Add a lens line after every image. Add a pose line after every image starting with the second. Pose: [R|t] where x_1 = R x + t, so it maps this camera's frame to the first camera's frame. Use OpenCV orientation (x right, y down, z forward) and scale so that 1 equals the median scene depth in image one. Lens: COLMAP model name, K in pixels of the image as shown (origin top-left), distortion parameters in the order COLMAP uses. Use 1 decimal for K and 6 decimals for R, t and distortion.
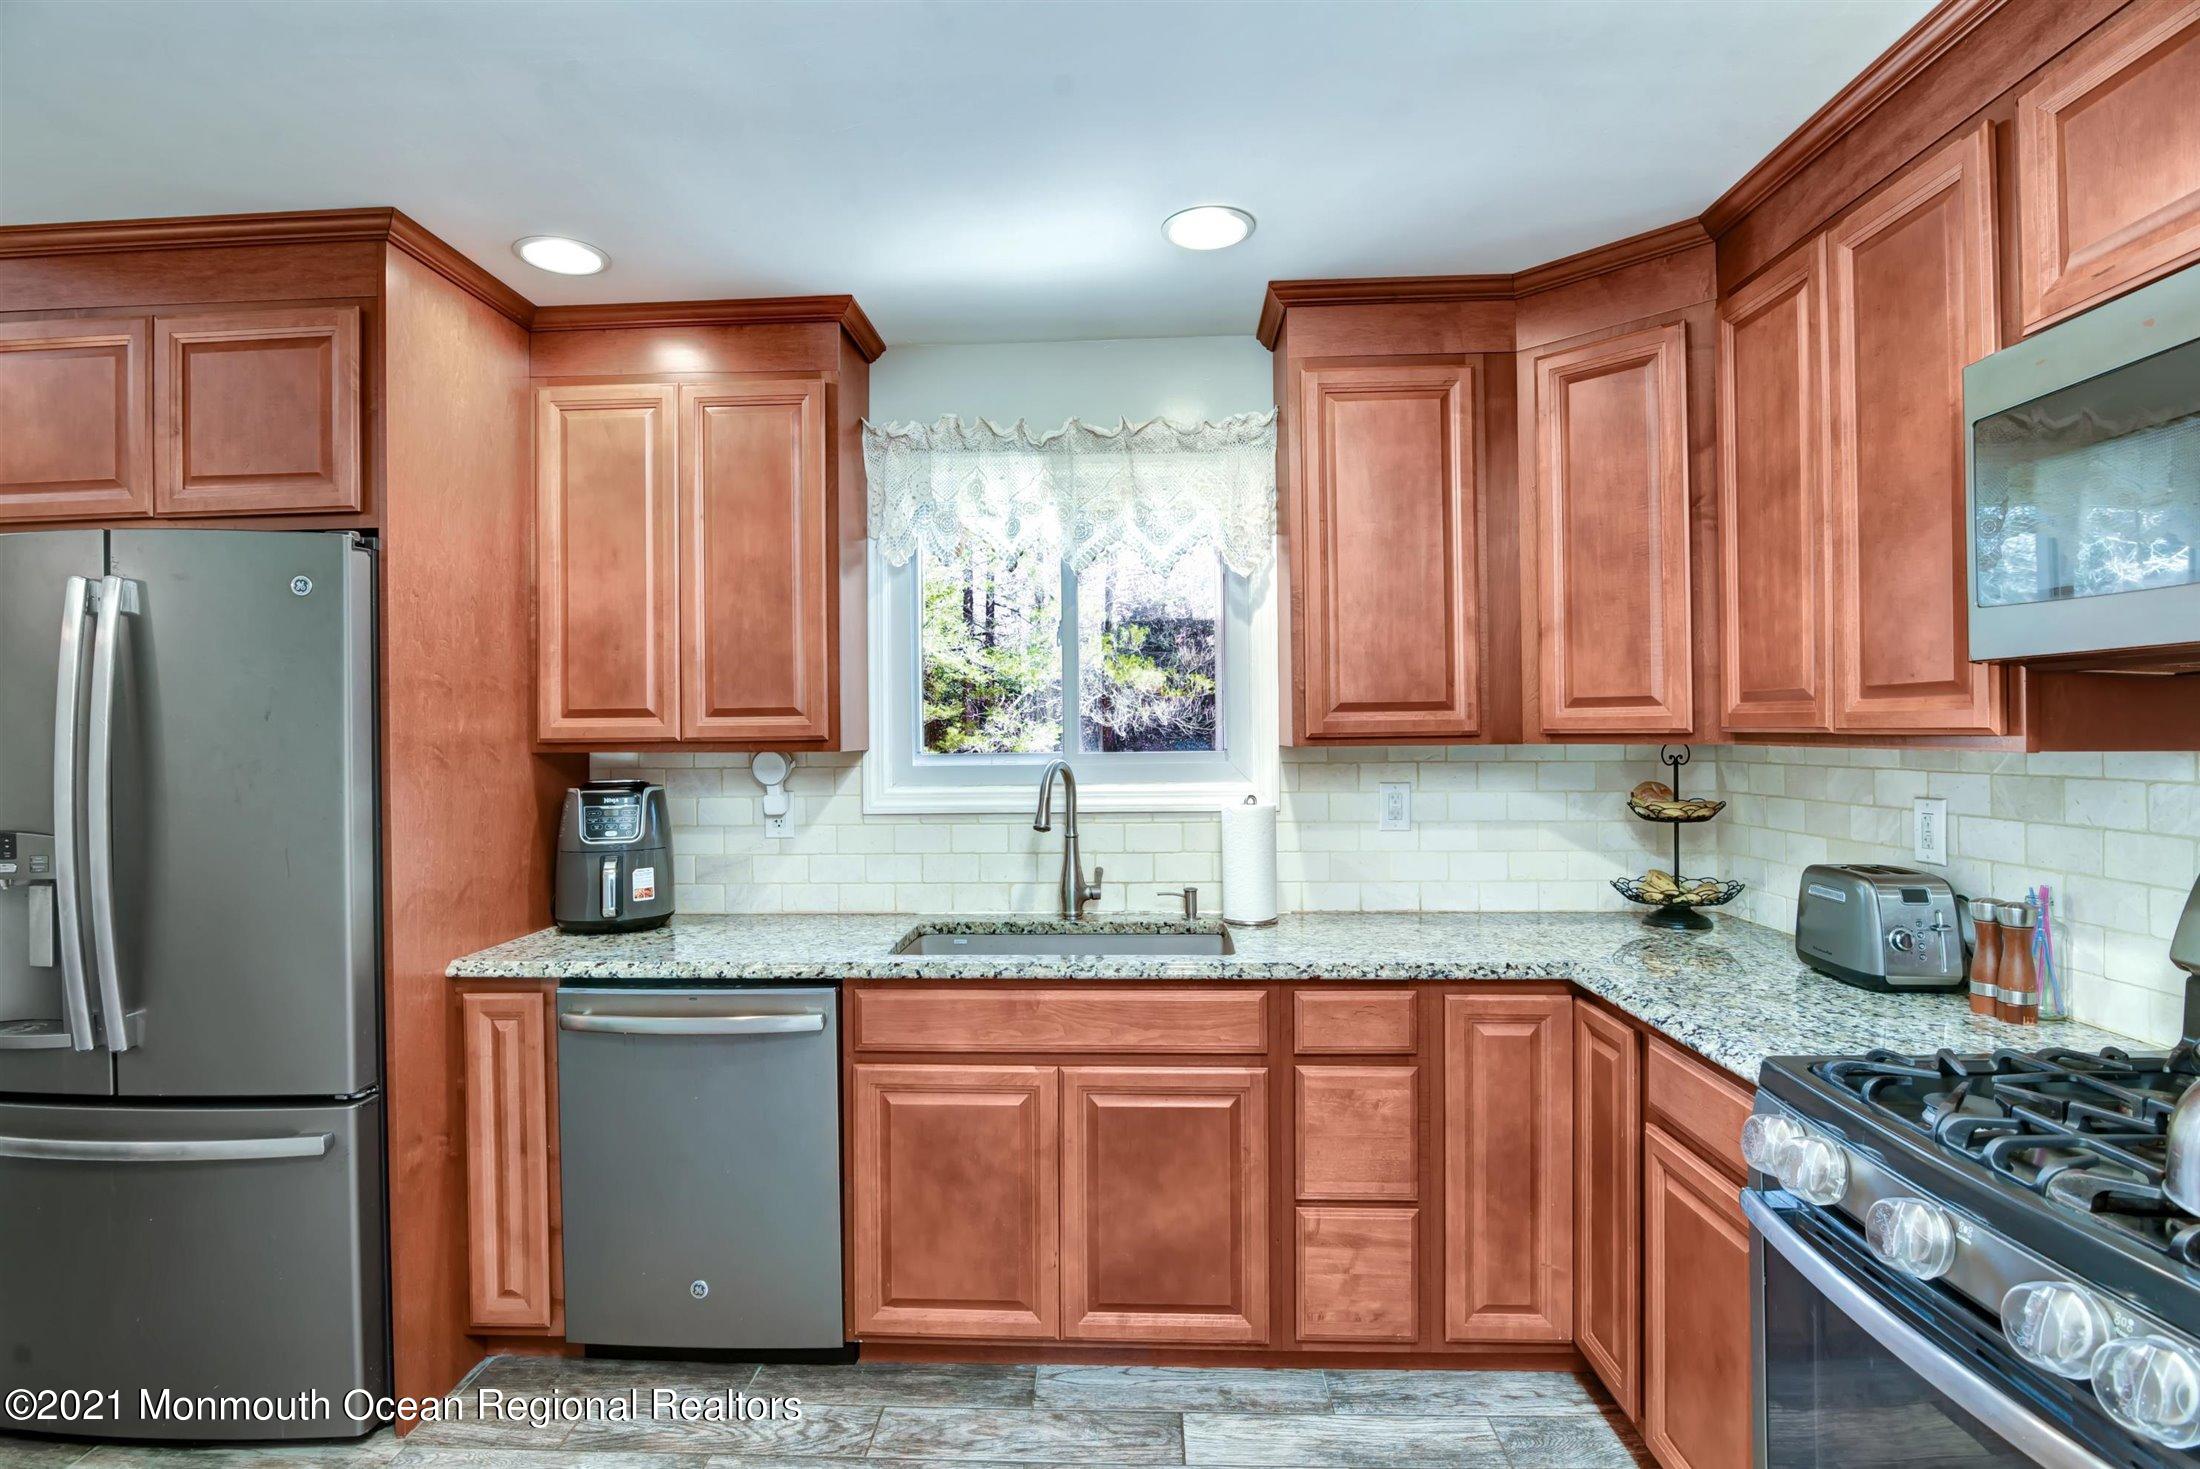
lens RADIAL K [[1085.2, 0, 1081.7], [0, 1085.2, 725.0], [0, 0, 1]] dist [-0.018317, -0.002641]
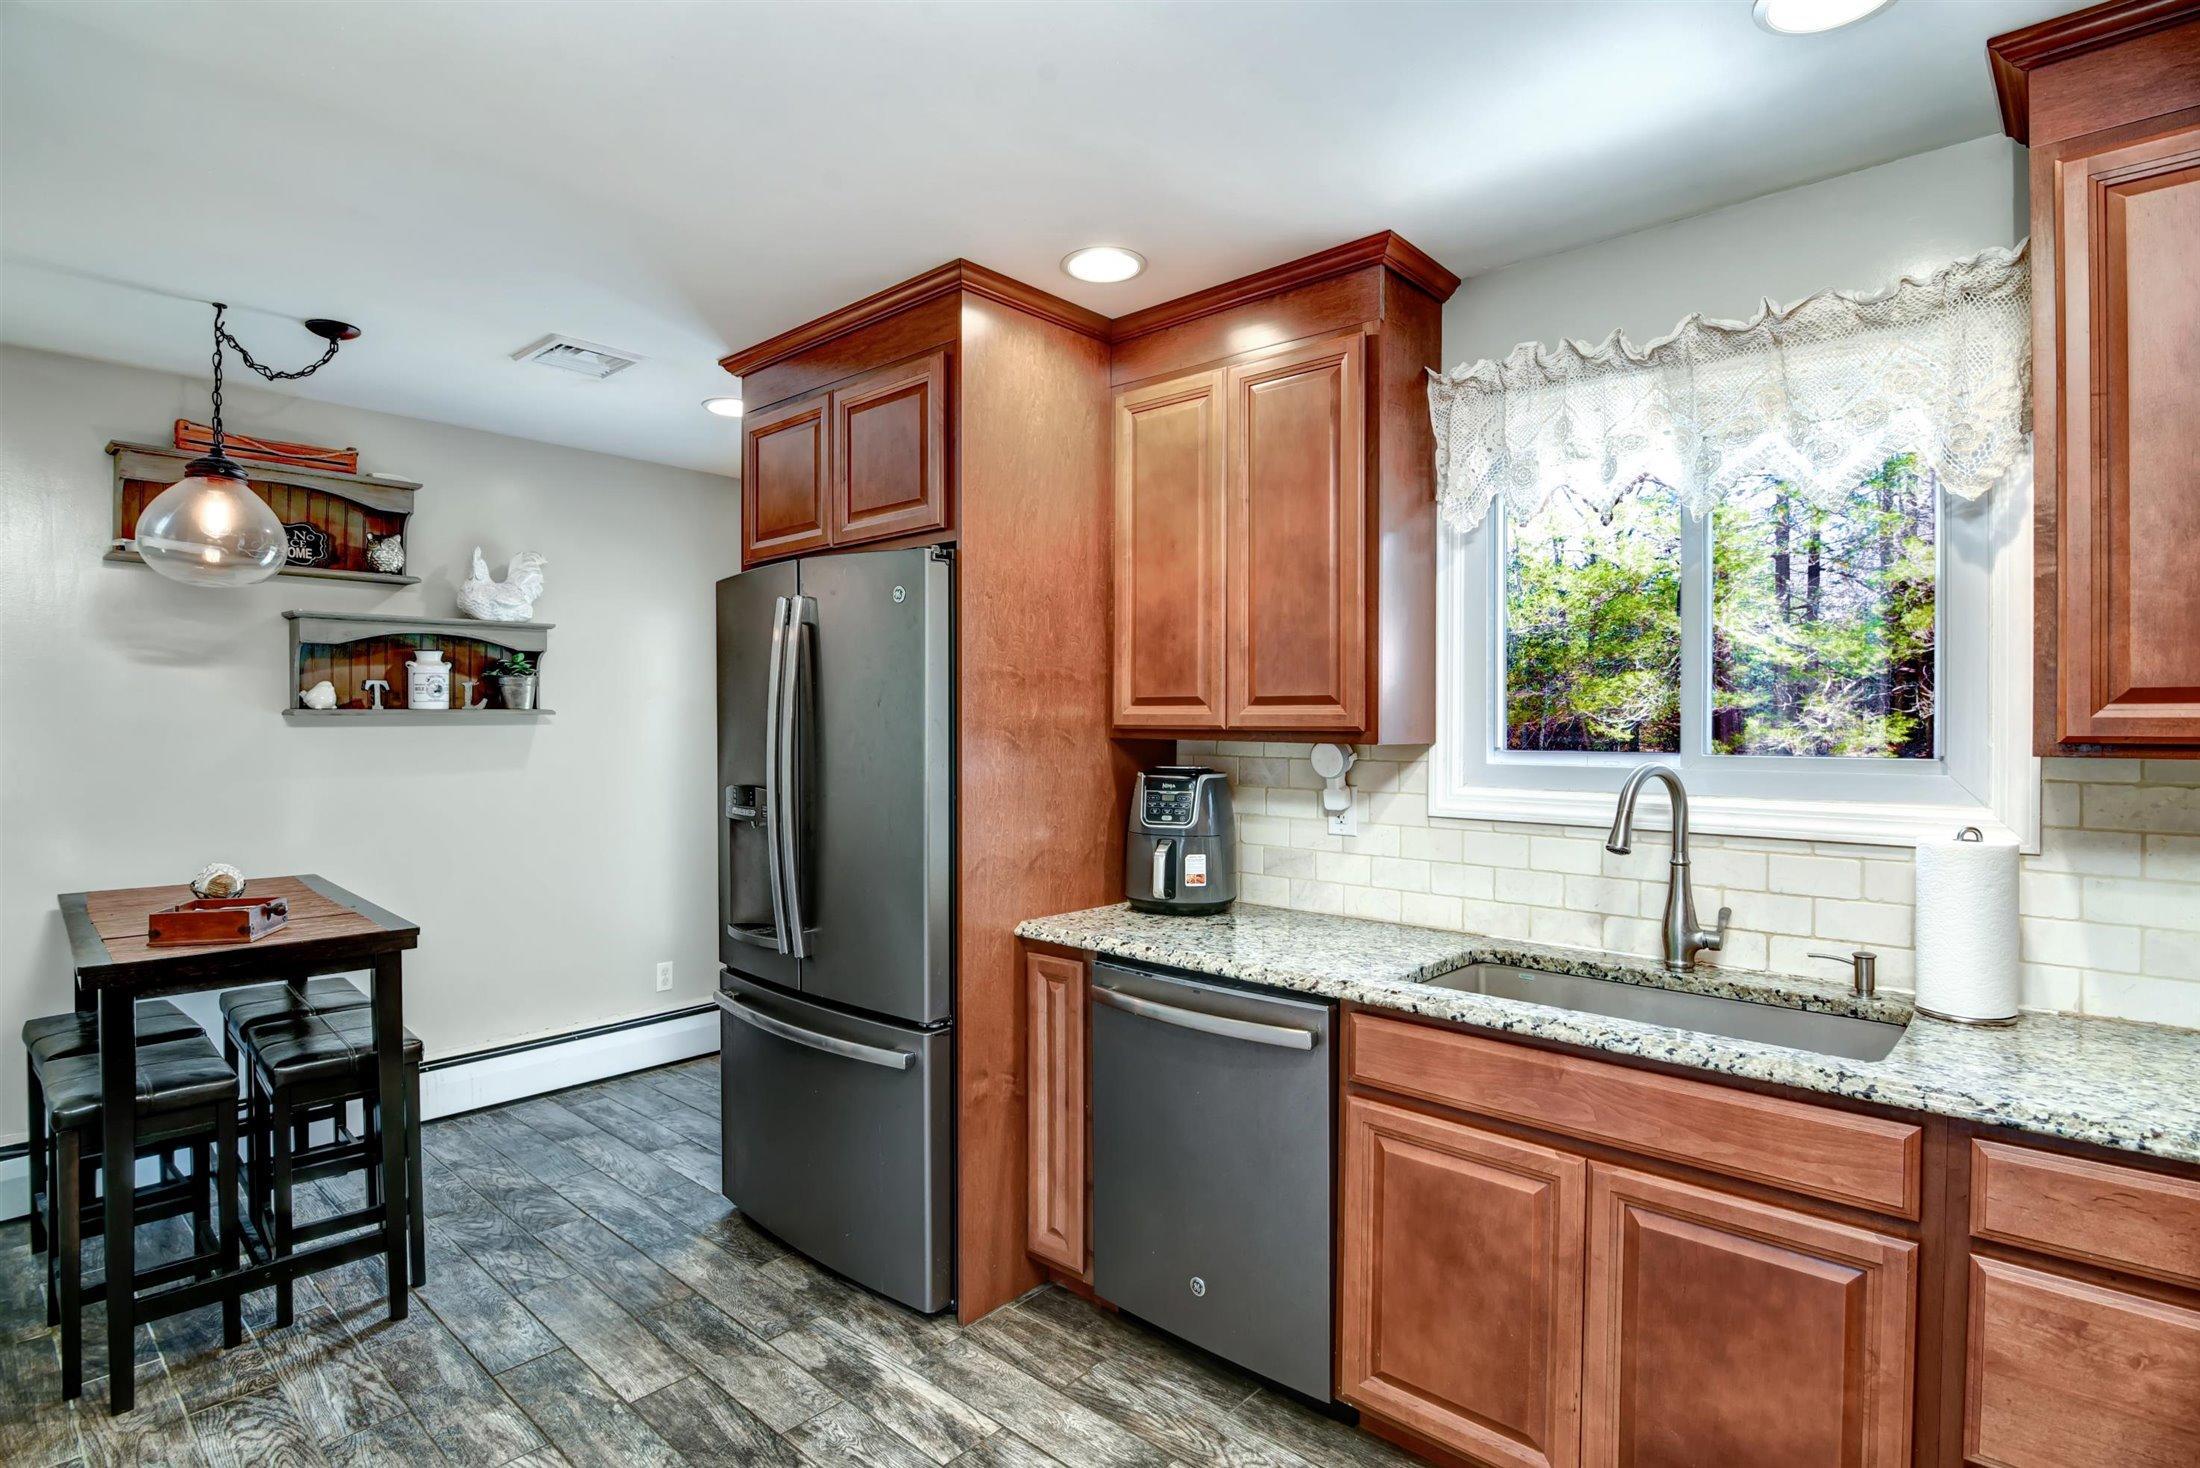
lens RADIAL K [[1085.2, 0, 1083.9], [0, 1085.2, 725.0], [0, 0, 1]] dist [-0.018317, -0.002641]
pose [[0.768843, 0.016584, -0.639222, 0.169680], [-0.009443, 0.999849, 0.014582, -0.002646], [0.639368, -0.005175, 0.768884, 0.160129]]
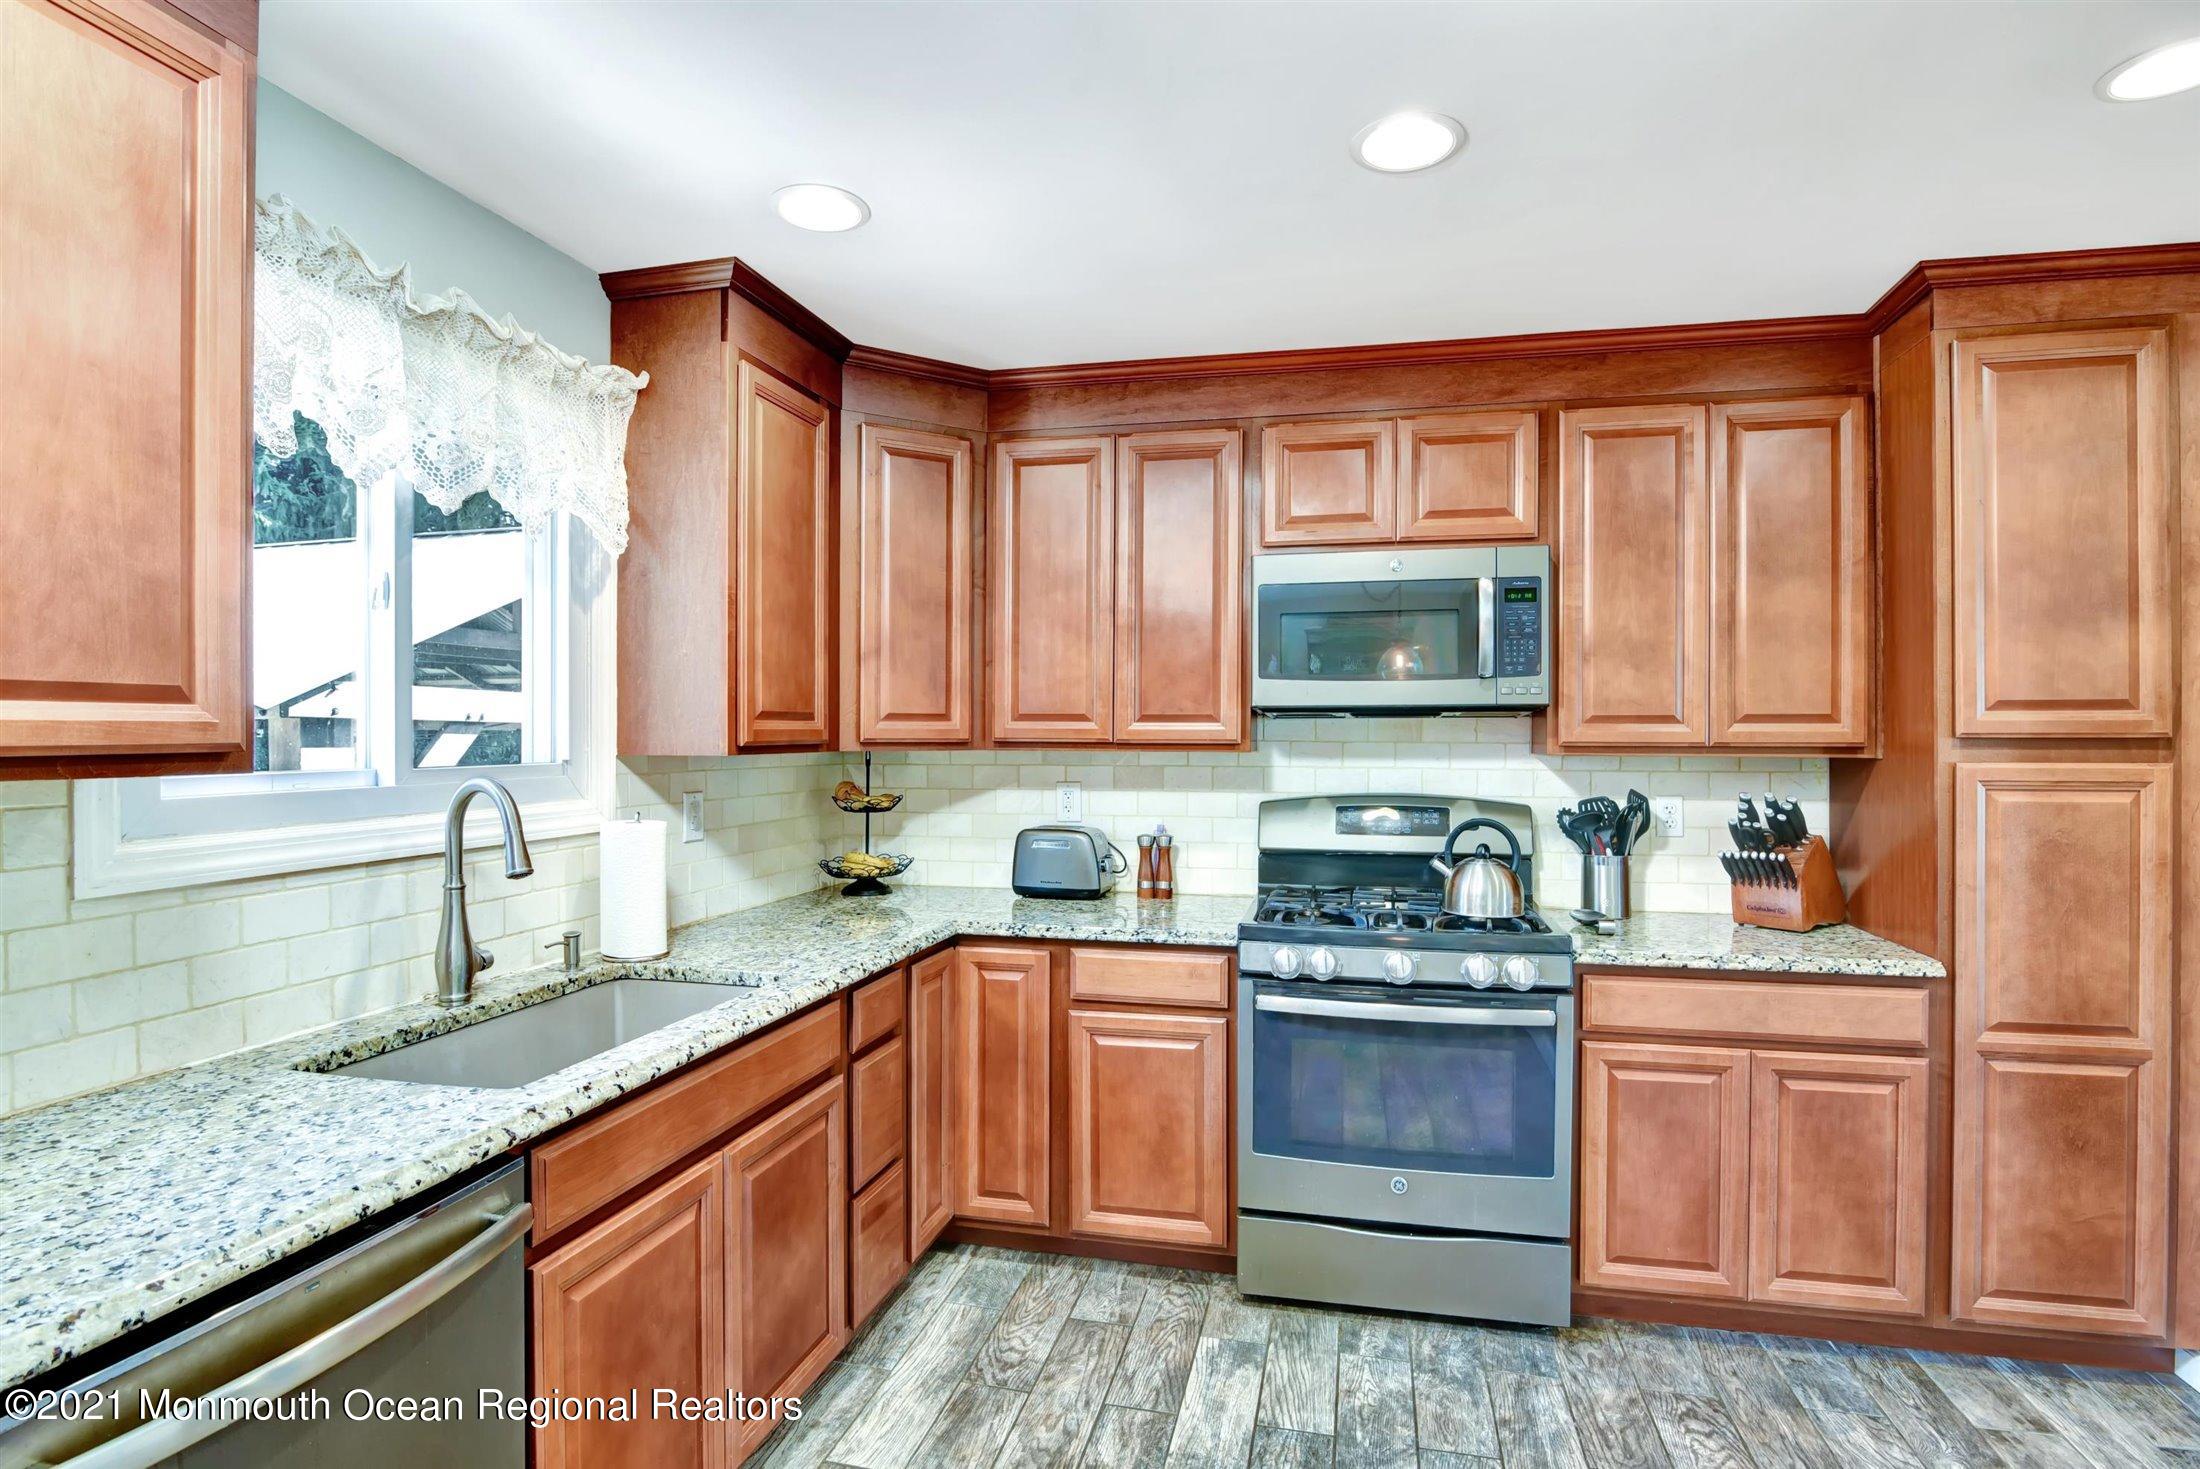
lens RADIAL K [[1085.2, 0, 1100.3], [0, 1085.2, 736.9], [0, 0, 1]] dist [-0.018317, -0.002641]
pose [[0.195458, 0.006736, 0.980689, -0.682478], [-0.008732, 0.999949, -0.005128, 0.006129], [-0.980673, -0.007561, 0.195506, 0.507032]]
